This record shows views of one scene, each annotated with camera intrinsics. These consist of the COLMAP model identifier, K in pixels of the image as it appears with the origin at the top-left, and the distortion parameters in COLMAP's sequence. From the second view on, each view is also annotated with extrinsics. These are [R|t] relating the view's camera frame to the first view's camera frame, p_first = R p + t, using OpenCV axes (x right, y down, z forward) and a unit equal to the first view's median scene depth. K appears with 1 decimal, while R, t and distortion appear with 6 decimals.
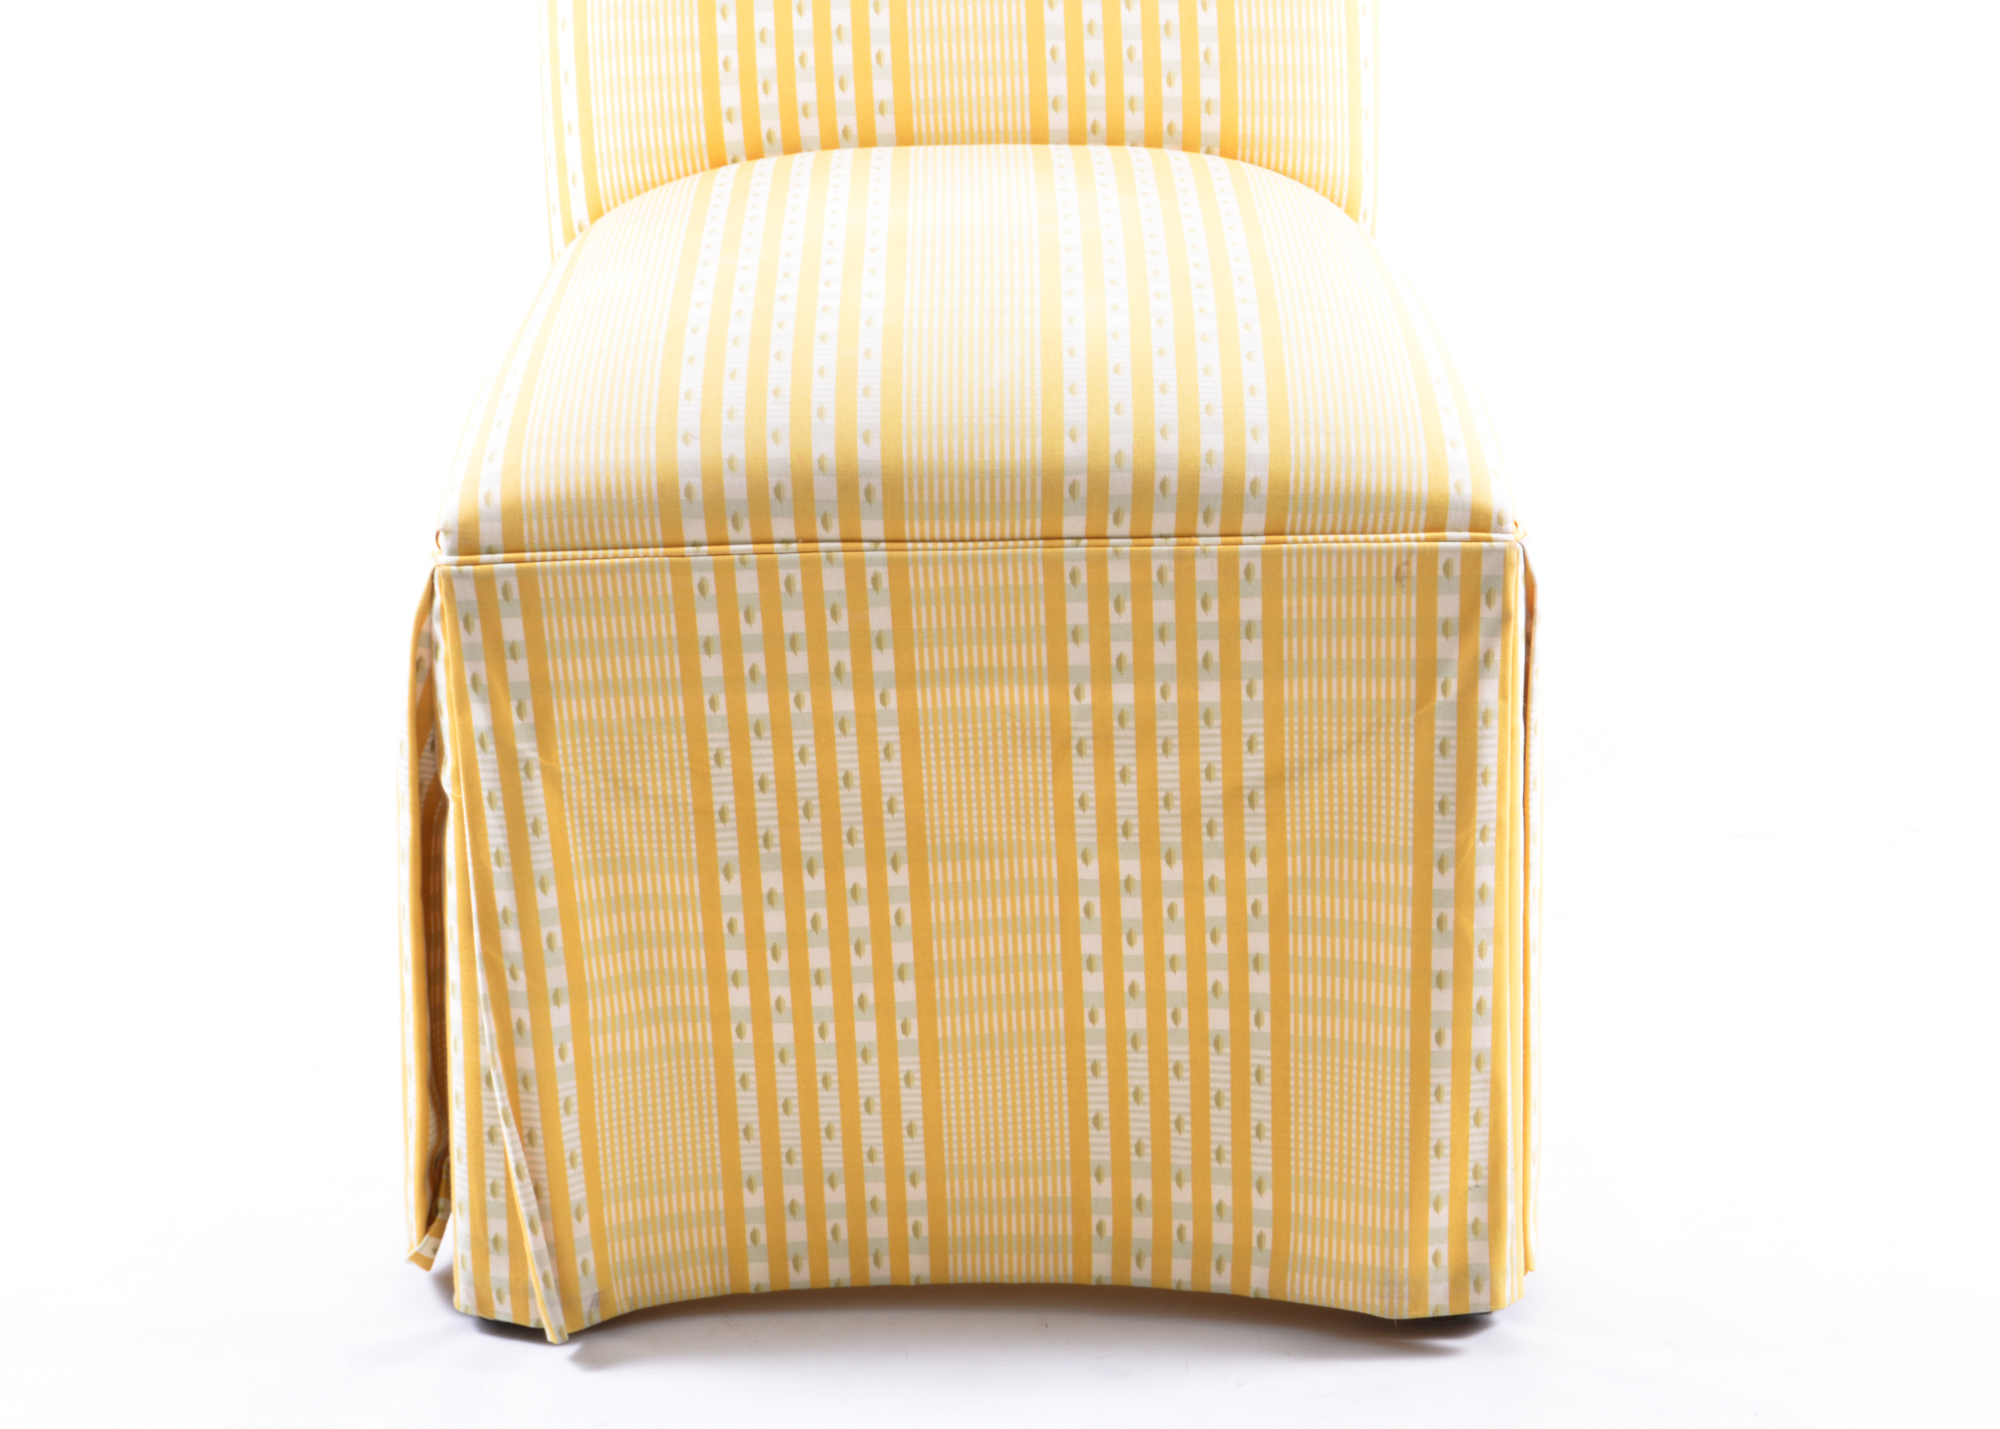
lens RADIAL K [[4493.6, 0, 1000.0], [0, 4493.6, 714.5], [0, 0, 1]] dist [-0.080585, -0.508408]
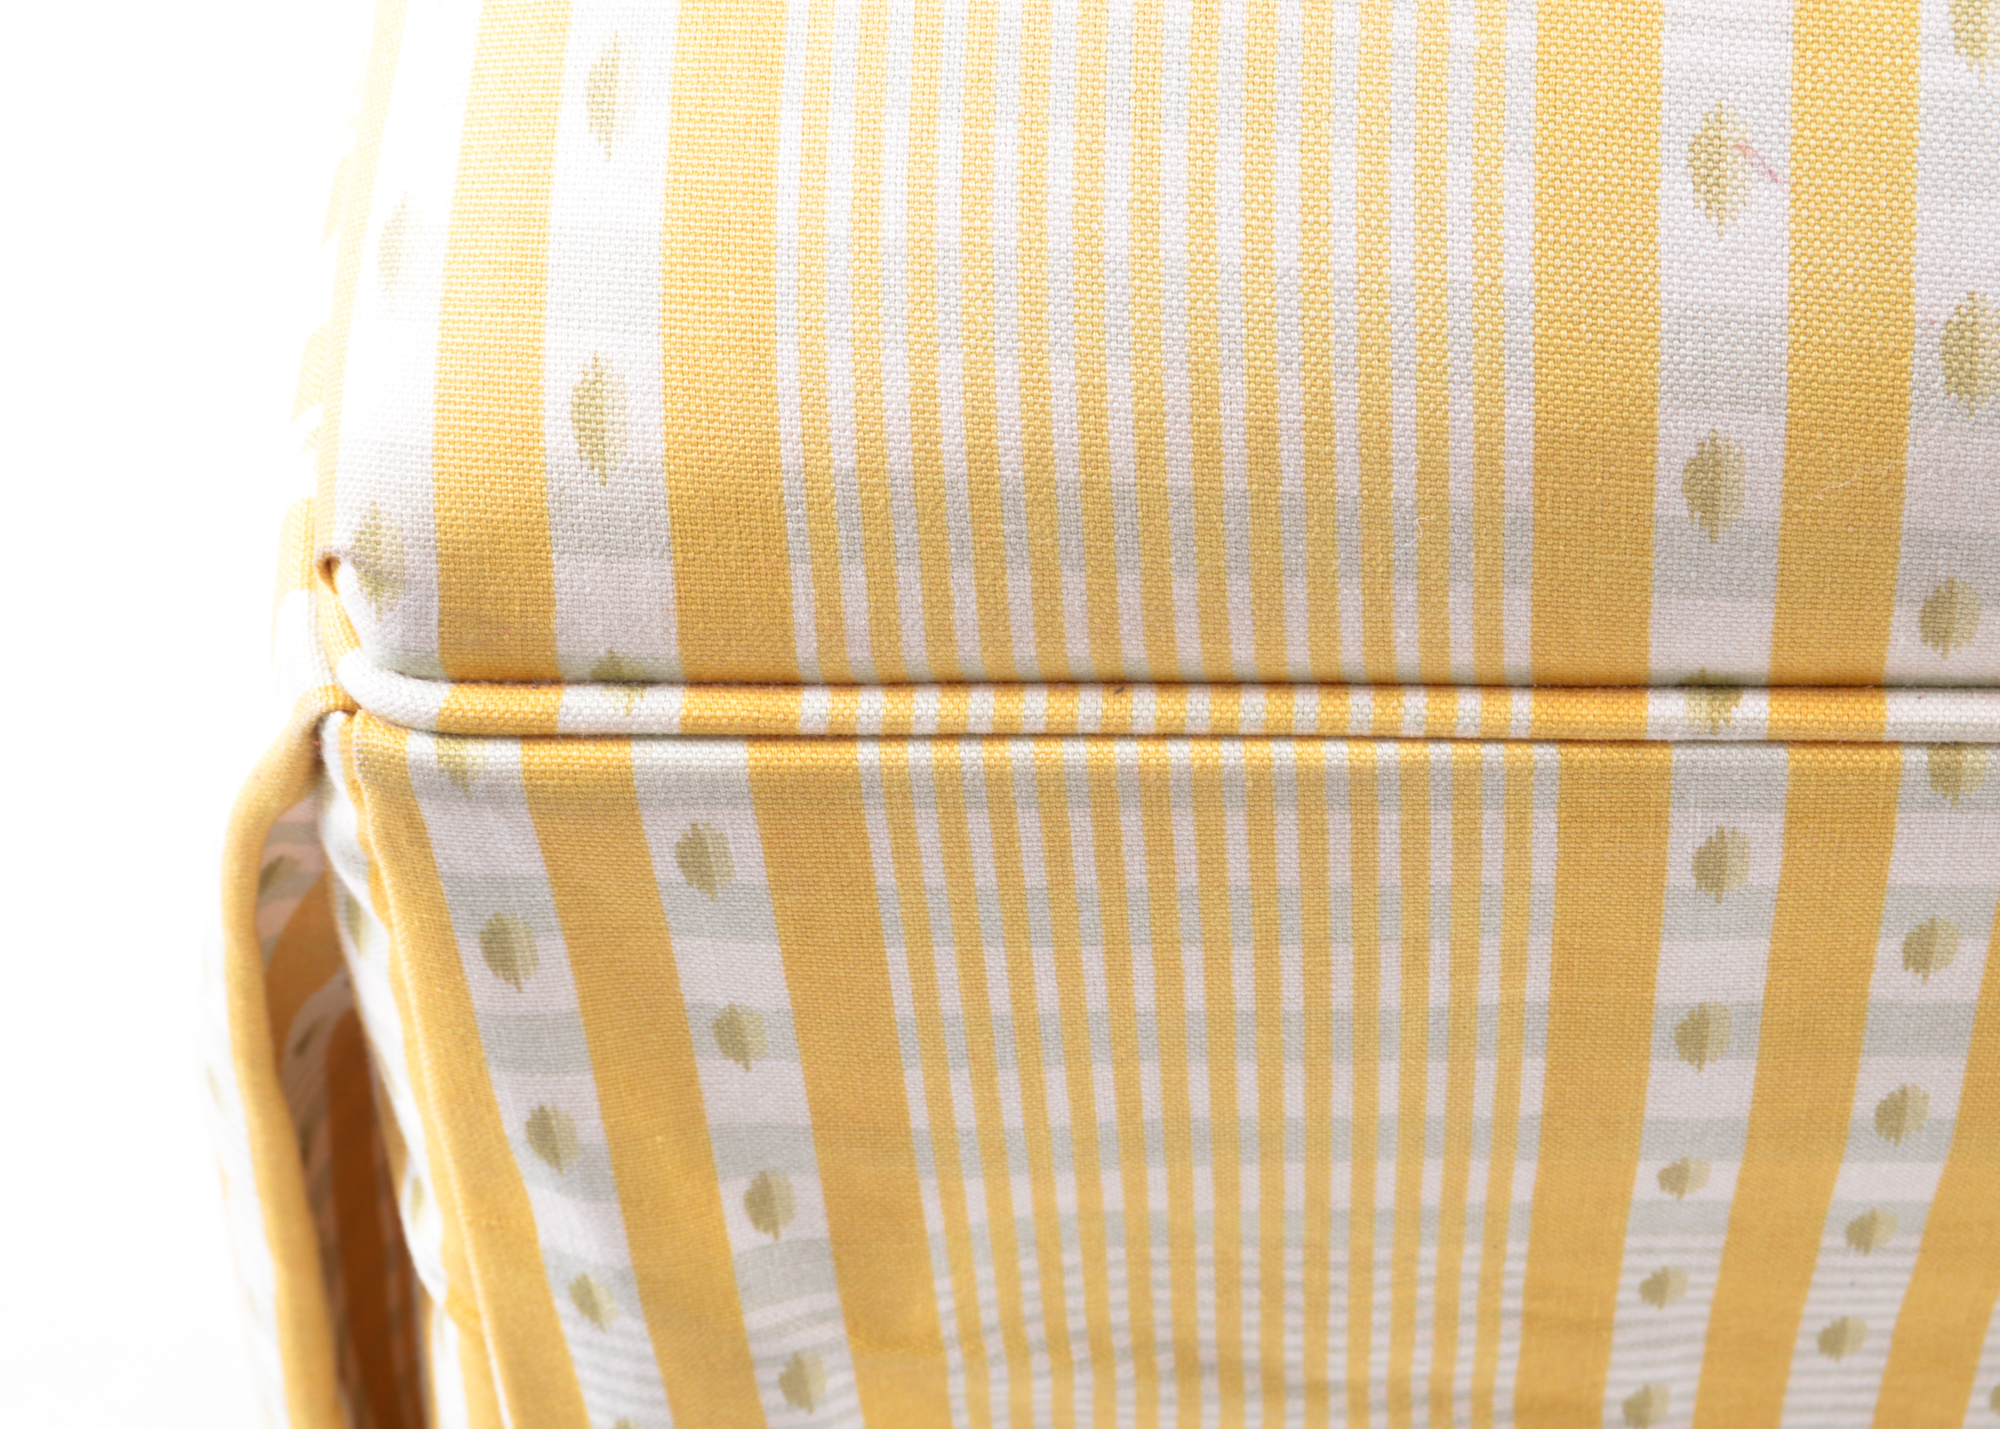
lens RADIAL K [[5224.8, 0, 1000.0], [0, 5224.8, 714.5], [0, 0, 1]] dist [-0.055853, -0.061636]
pose [[0.999070, 0.042939, -0.003933, -0.093083], [-0.031473, 0.788548, 0.614167, -0.164326], [0.029473, -0.613472, 0.789166, 0.797847]]
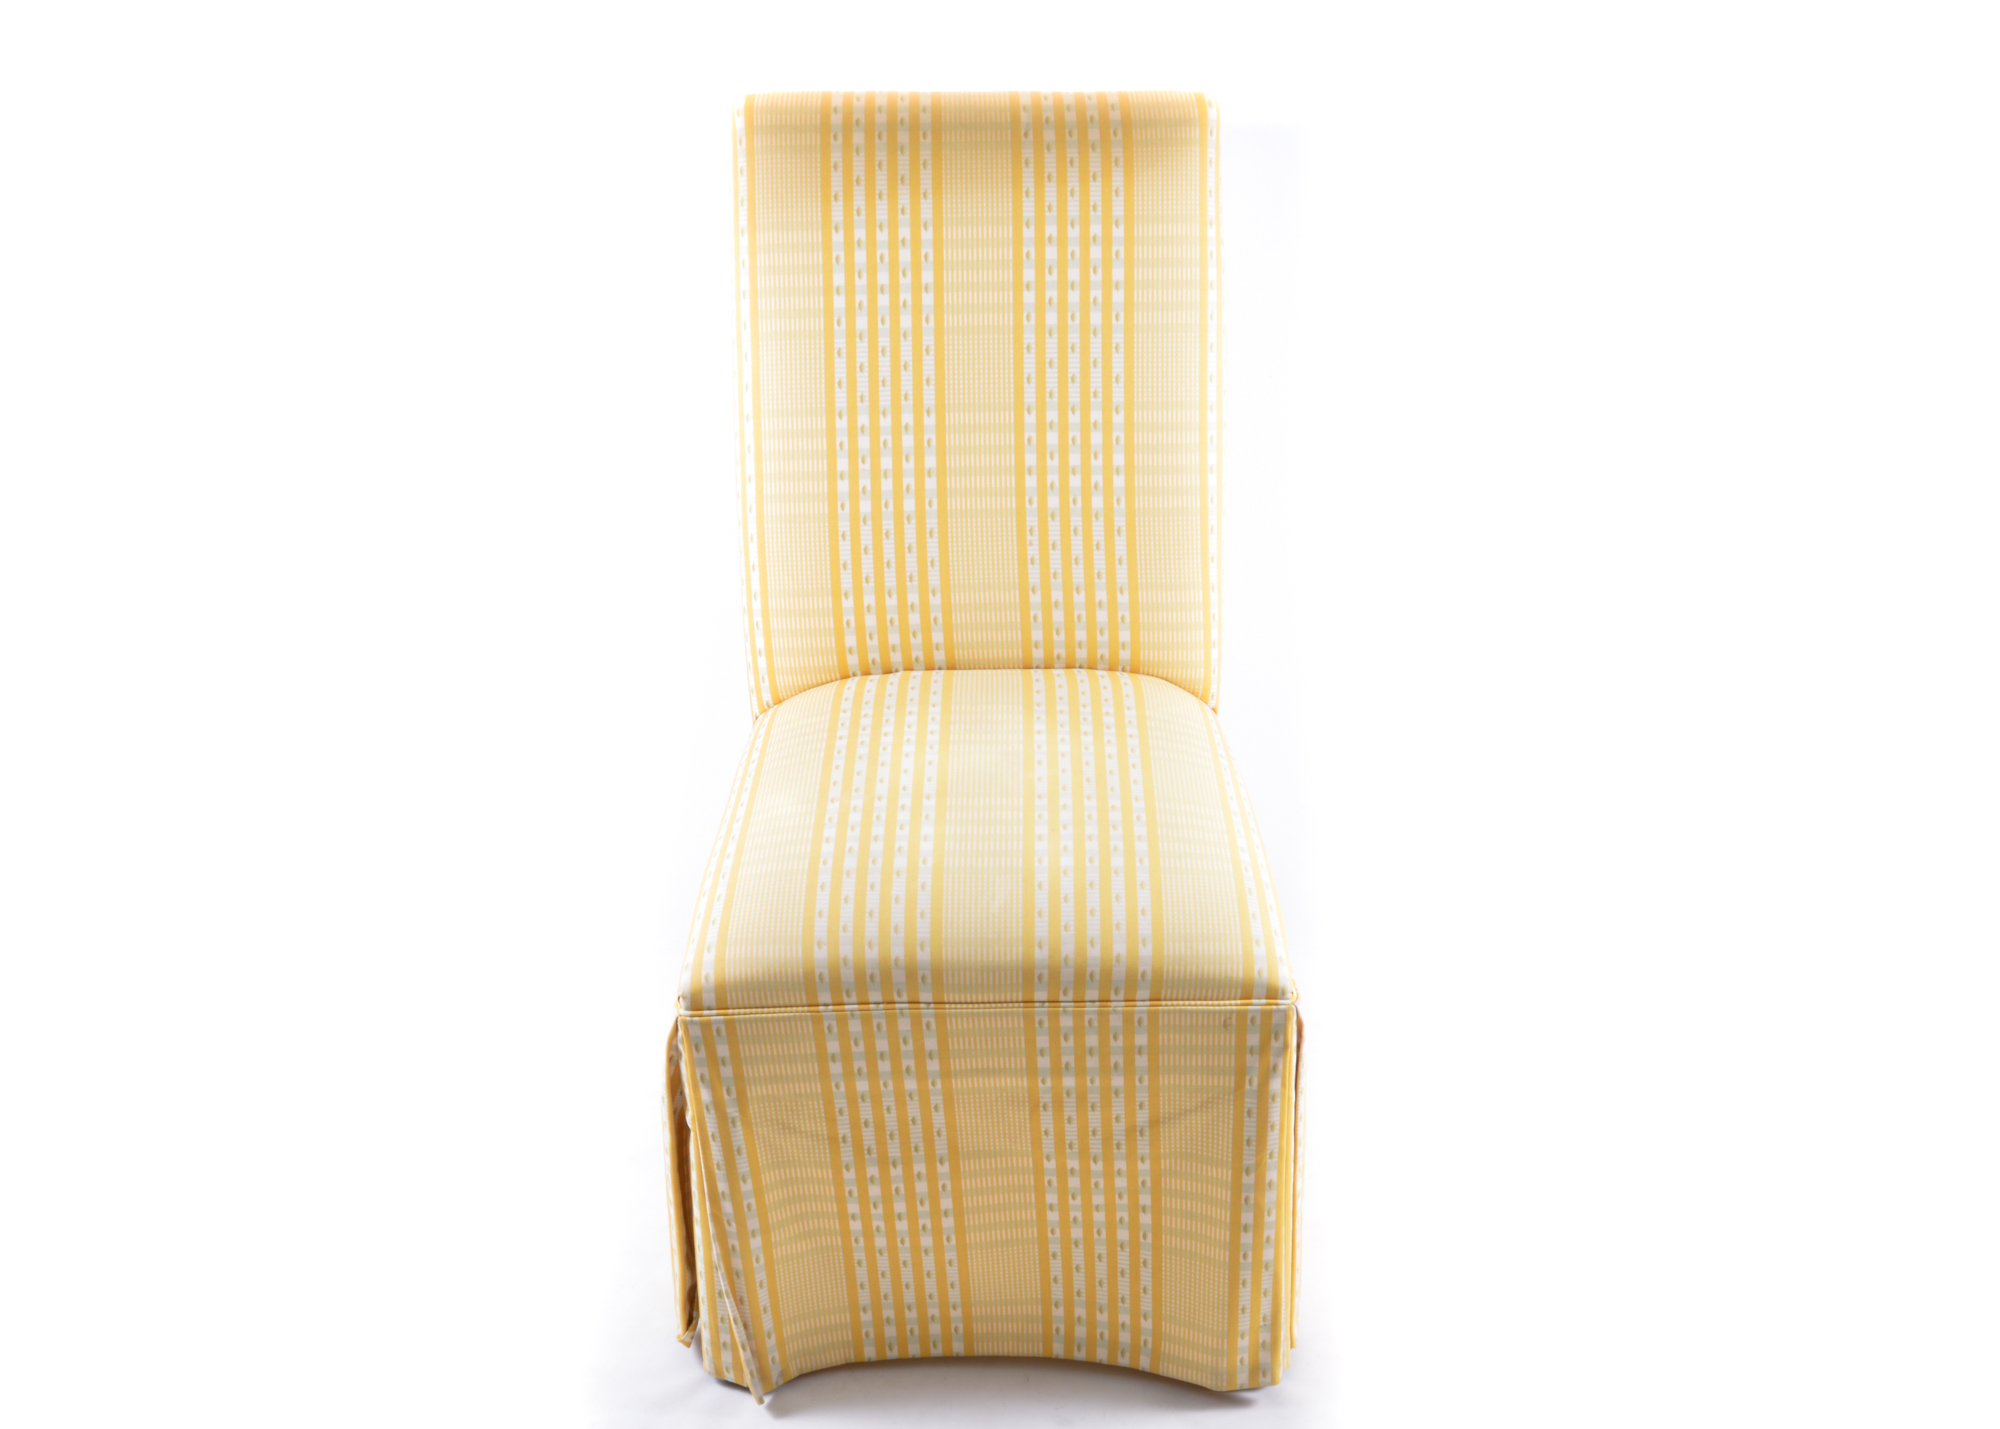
lens RADIAL K [[2291.3, 0, 1045.6], [0, 2291.3, 715.1], [0, 0, 1]] dist [-0.099082, -0.005282]
pose [[0.999996, -0.000400, 0.002723, 0.015451], [0.000028, 0.990768, 0.135566, -0.262206], [-0.002752, -0.135566, 0.990765, 0.124557]]
